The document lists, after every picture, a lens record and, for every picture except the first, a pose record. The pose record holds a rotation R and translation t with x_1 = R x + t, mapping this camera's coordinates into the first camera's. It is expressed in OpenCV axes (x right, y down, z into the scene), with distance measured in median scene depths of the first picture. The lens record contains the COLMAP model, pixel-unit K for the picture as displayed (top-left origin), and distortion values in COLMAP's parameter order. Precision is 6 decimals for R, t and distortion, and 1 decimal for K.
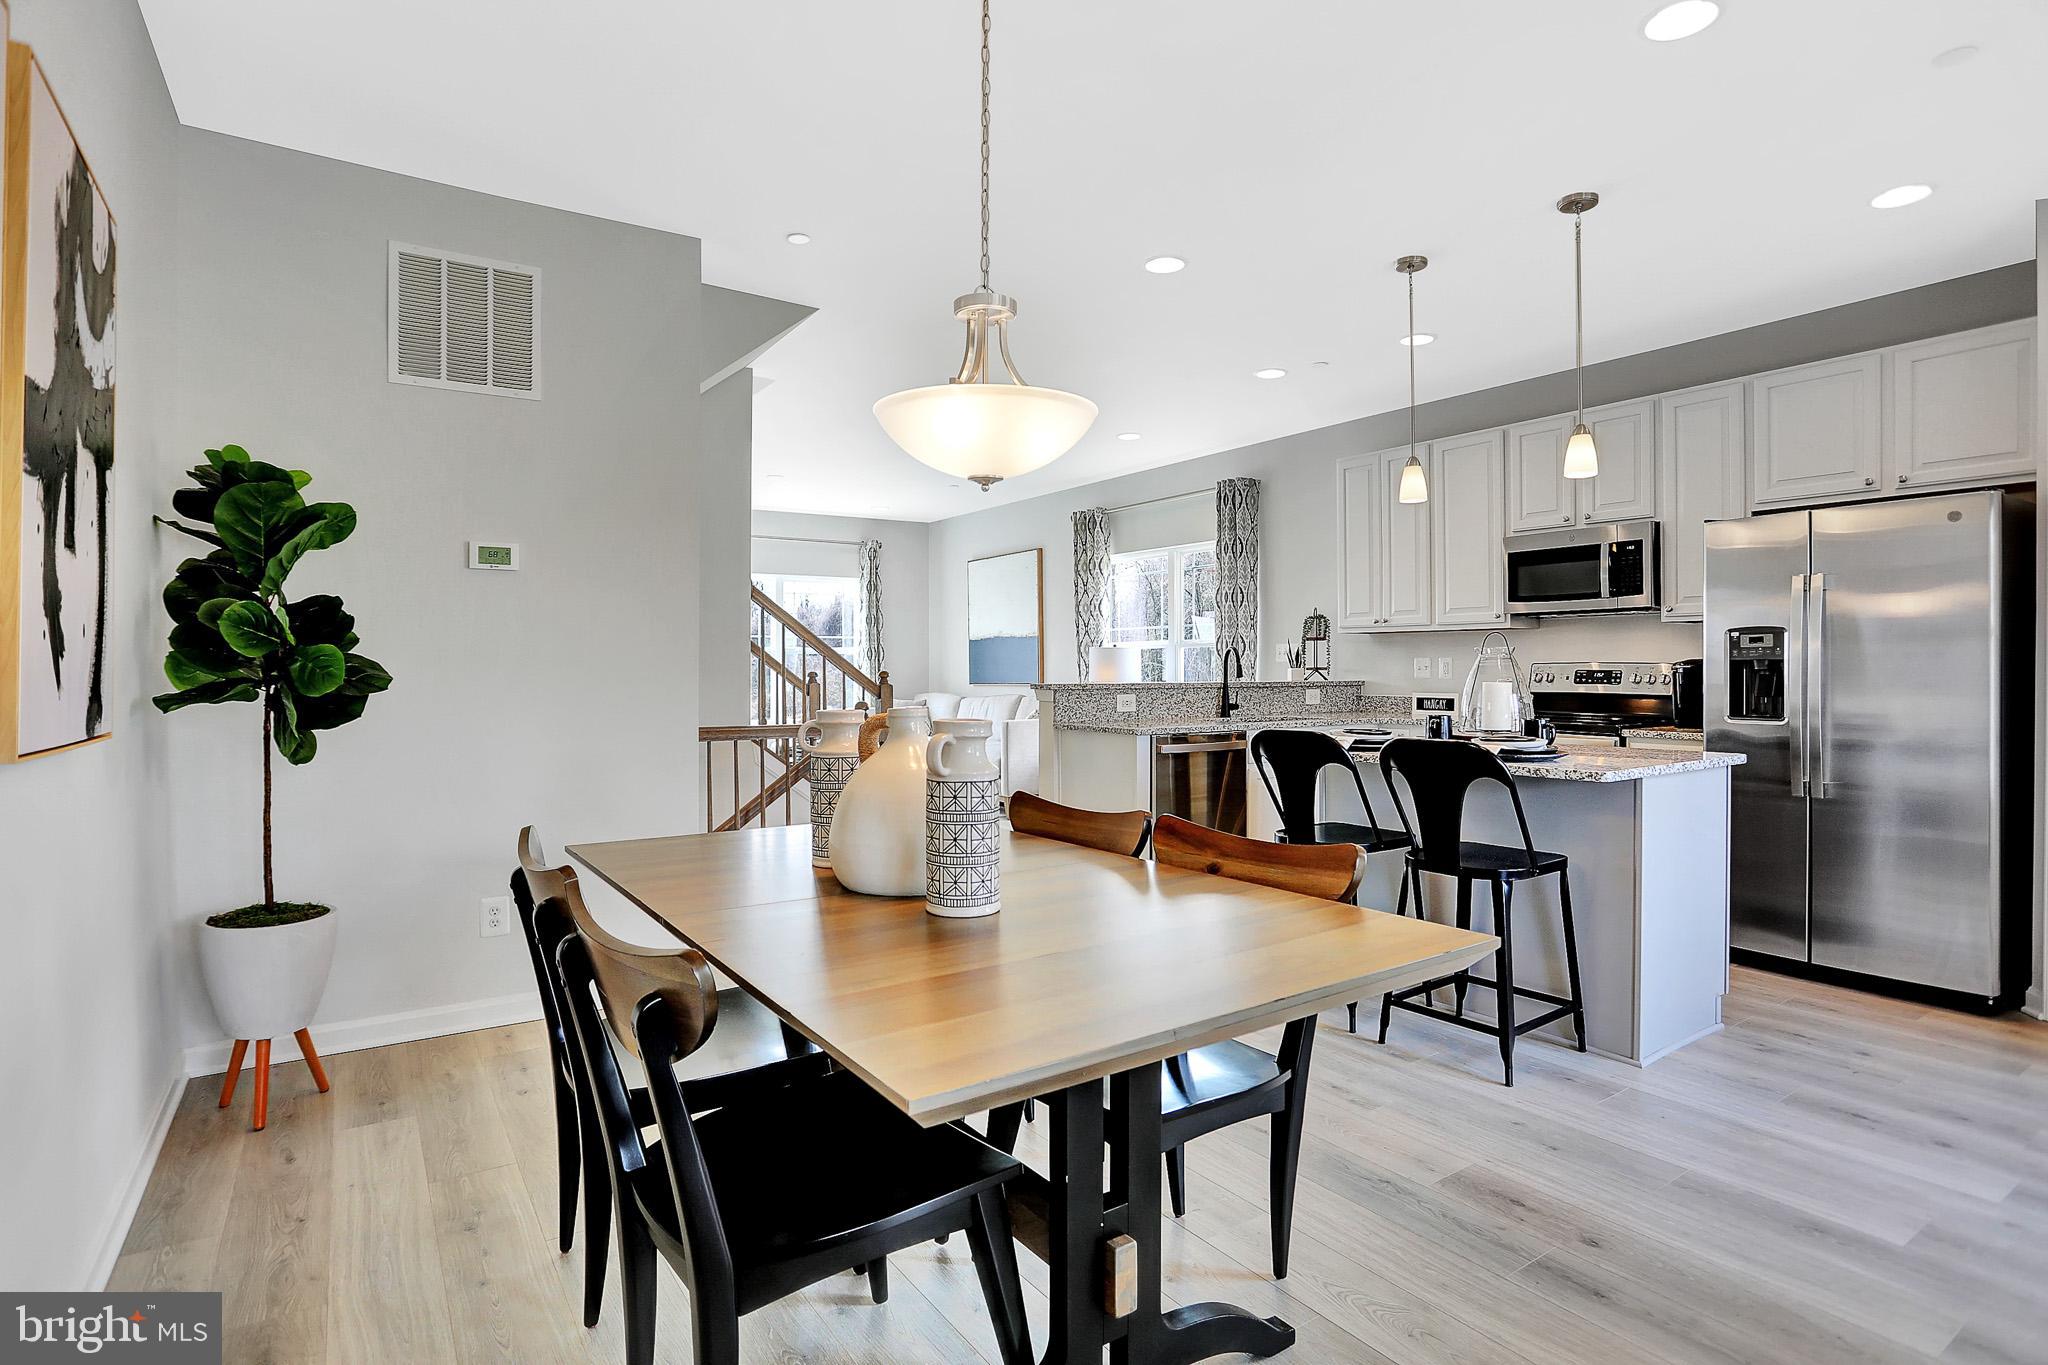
lens RADIAL K [[1032.5, 0, 1061.9], [0, 1032.5, 676.4], [0, 0, 1]] dist [-0.045534, 0.000398]
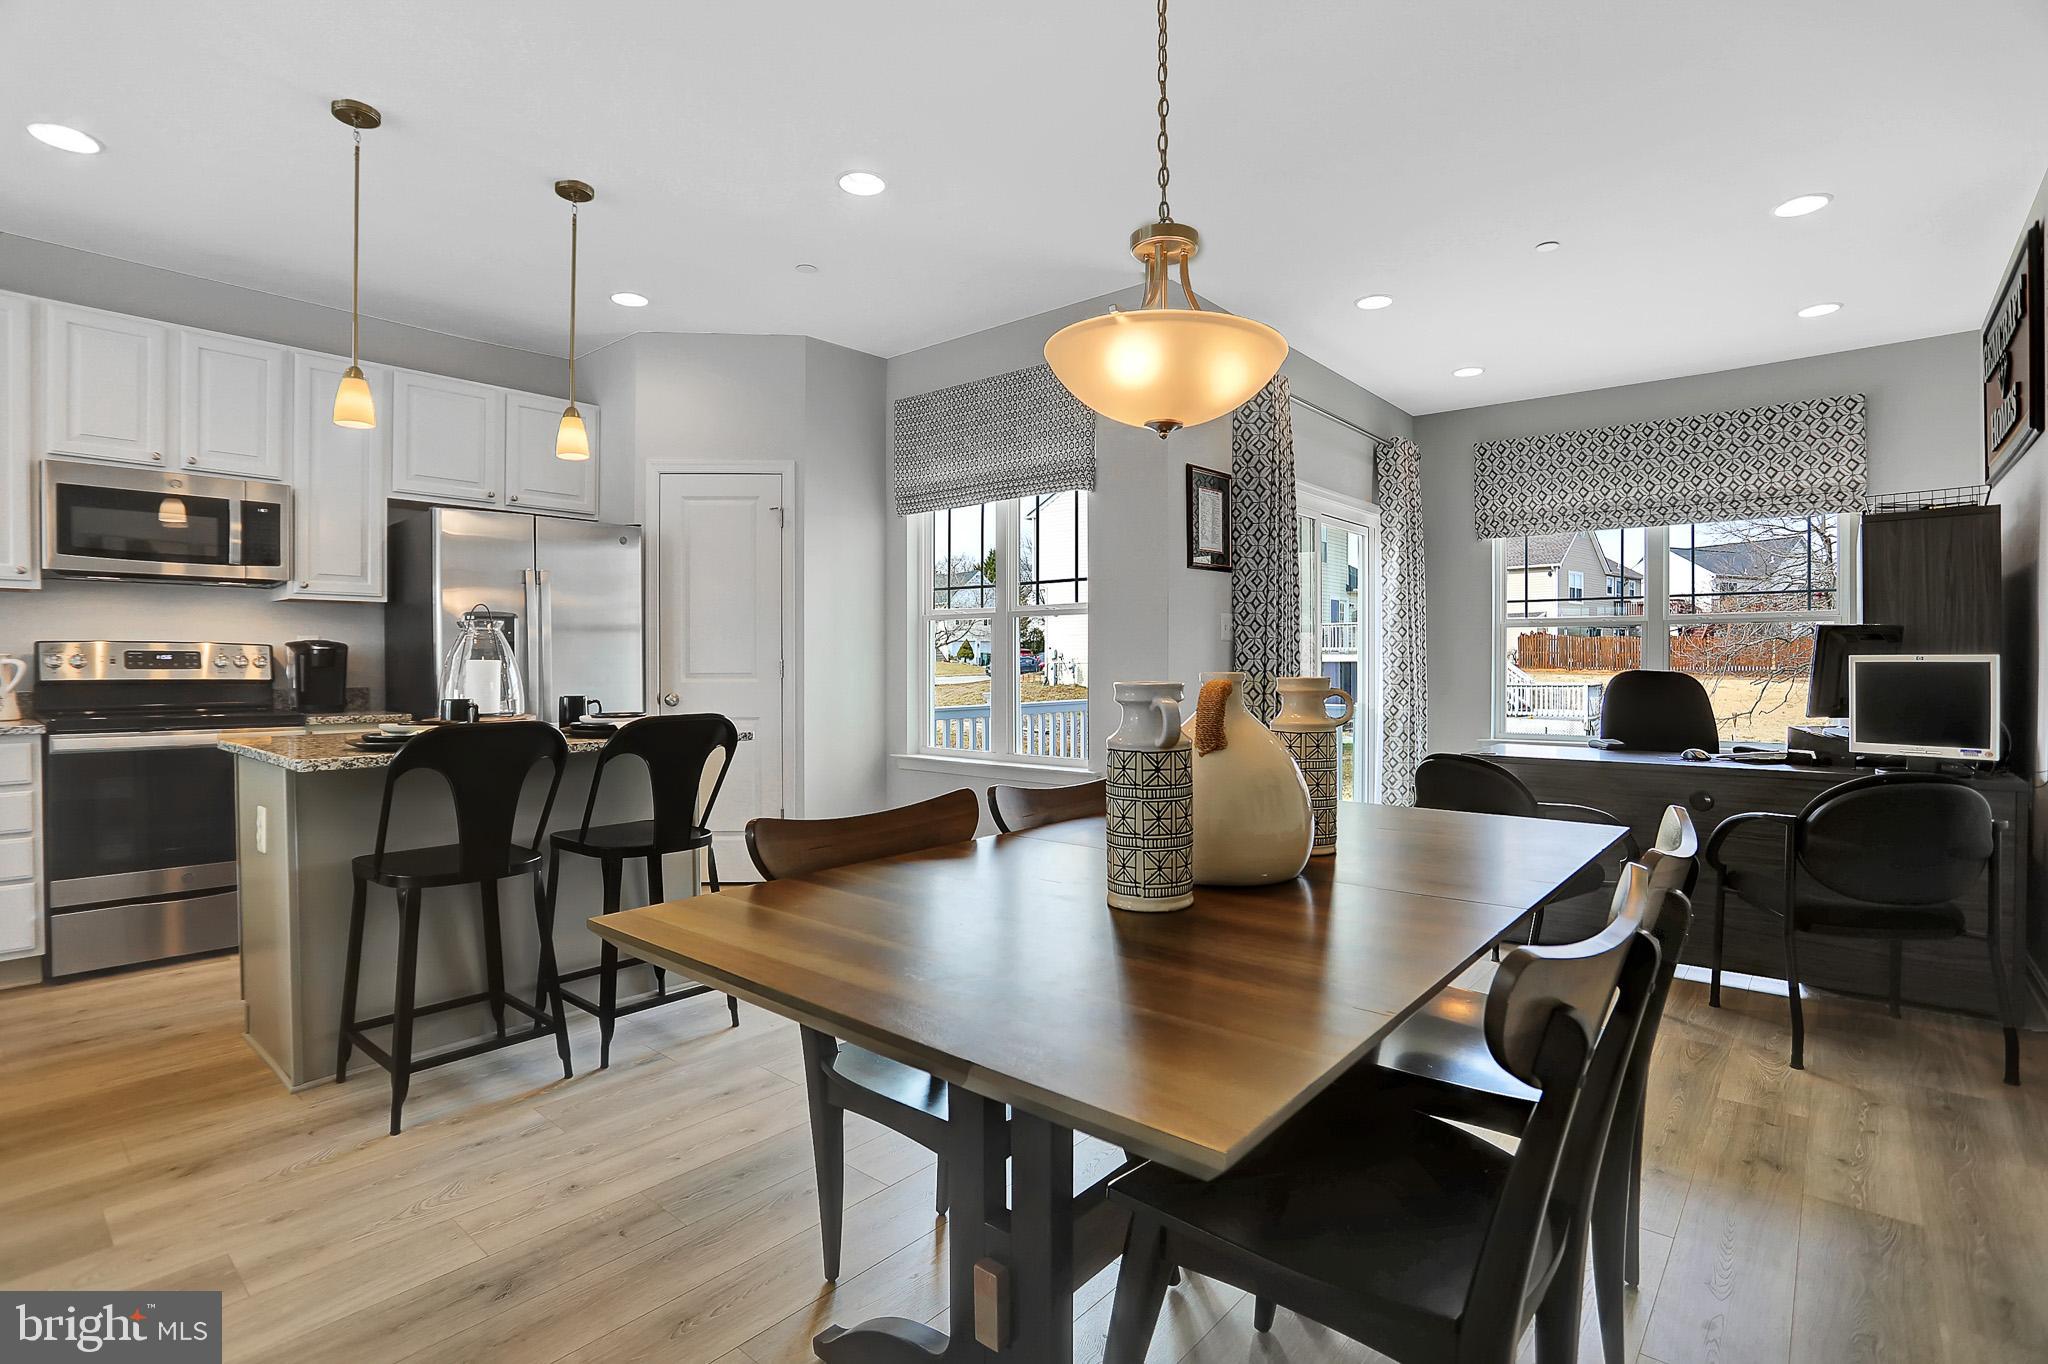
lens RADIAL K [[994.9, 0, 1031.2], [0, 994.9, 676.2], [0, 0, 1]] dist [-0.069792, 0.030747]
pose [[-0.142681, -0.001771, 0.989767, -0.294818], [0.001418, 0.999997, 0.001994, 0.012012], [-0.989768, 0.001688, -0.142678, 0.394013]]
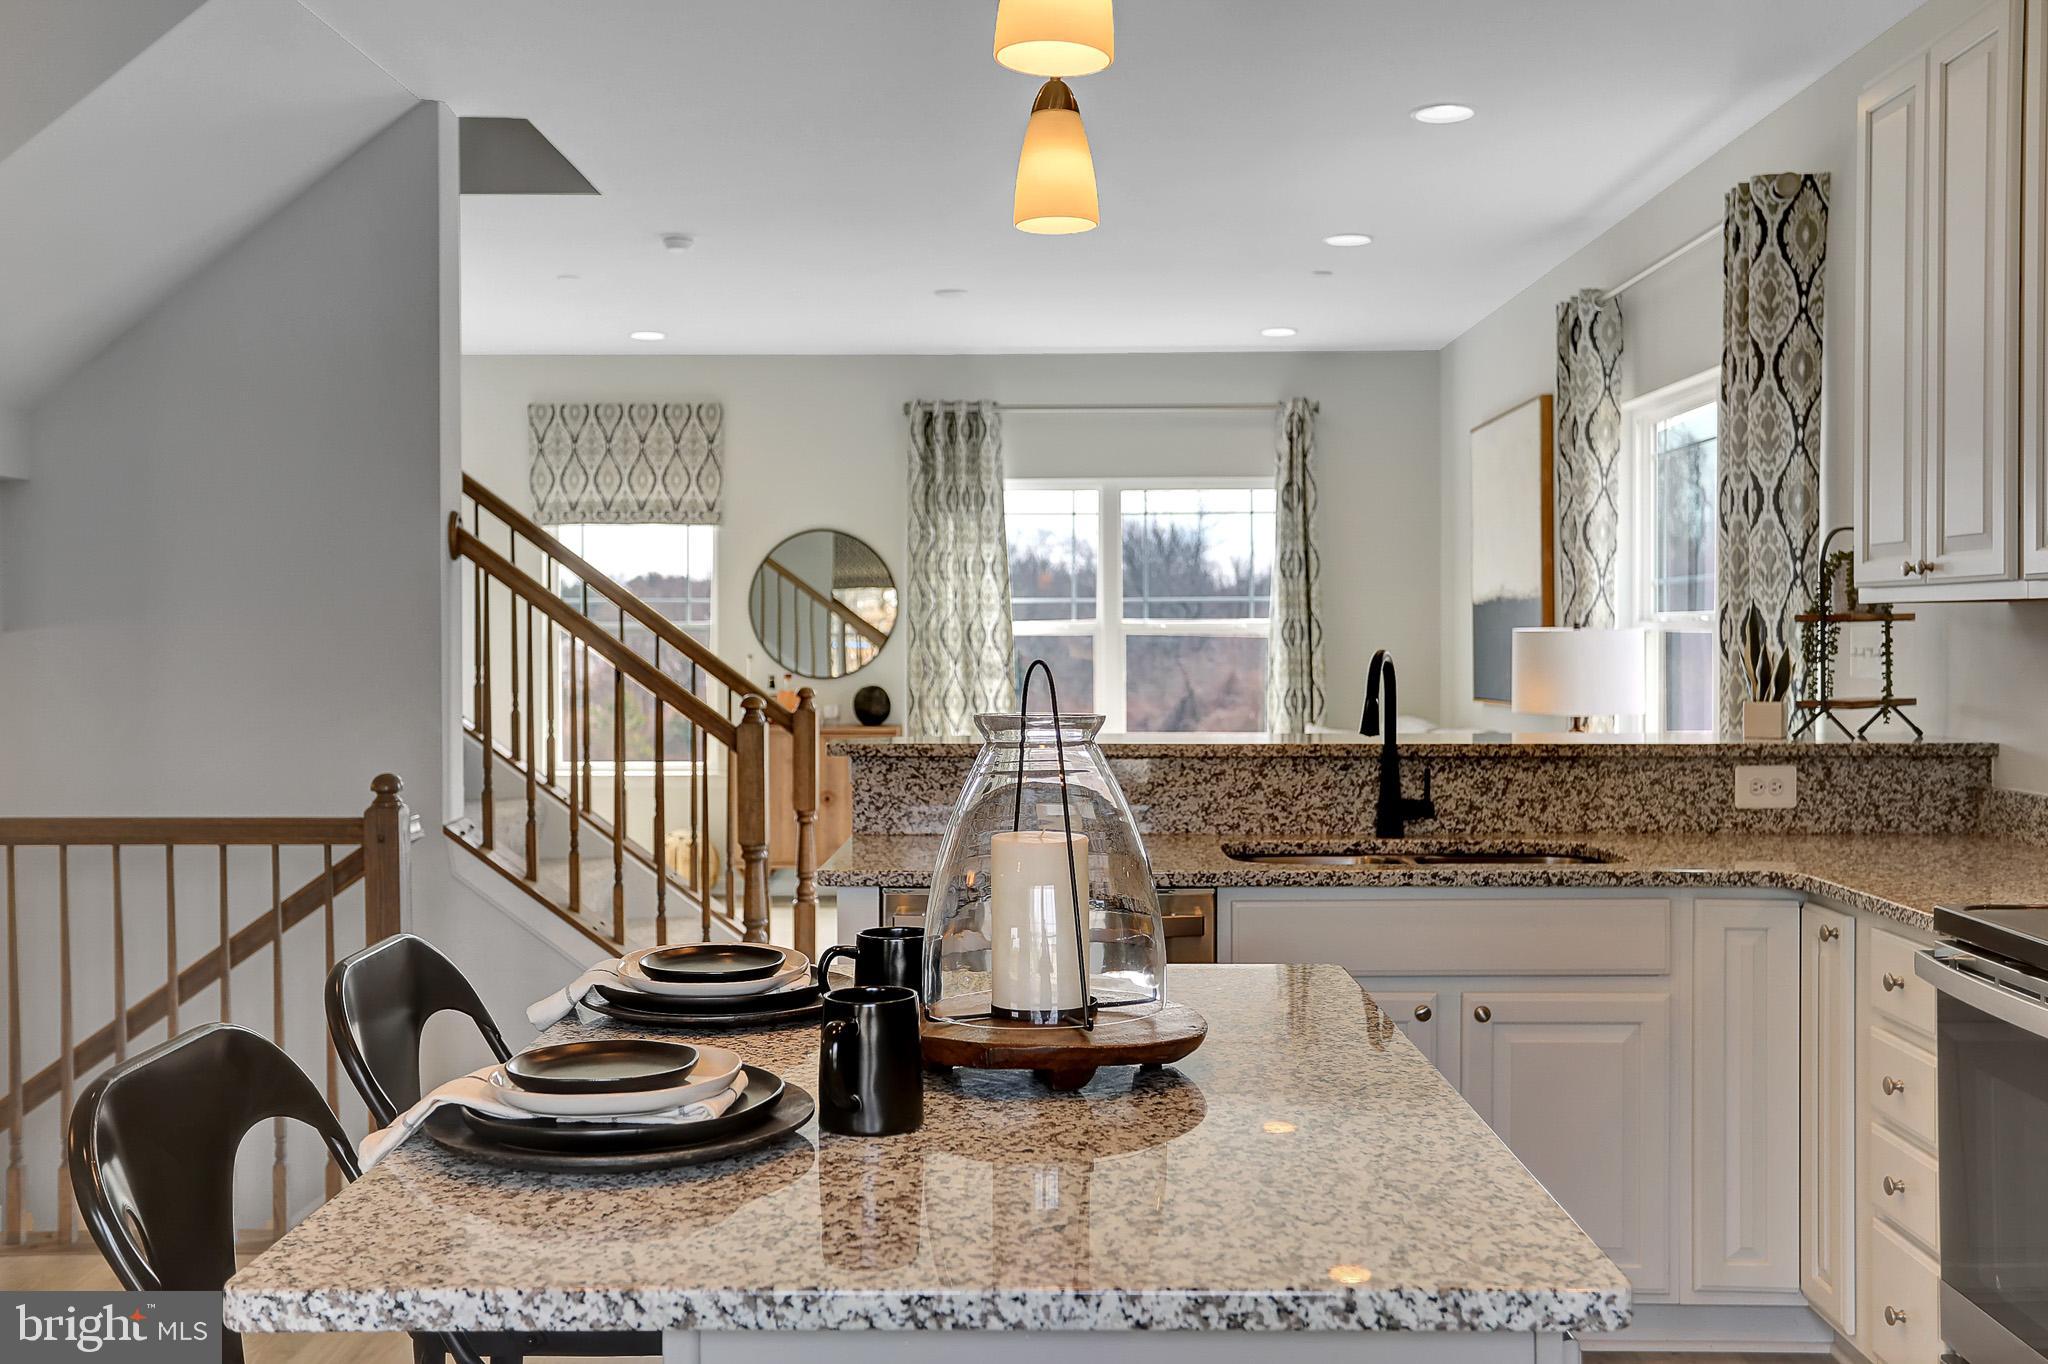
lens RADIAL K [[1931.6, 0, 1041.7], [0, 1931.6, 671.9], [0, 0, 1]] dist [-0.019526, 0.134457]
pose [[0.812442, 0.011932, -0.582920, 0.471738], [-0.004402, 0.999888, 0.014332, -0.030534], [0.583025, -0.009078, 0.812403, 0.363741]]
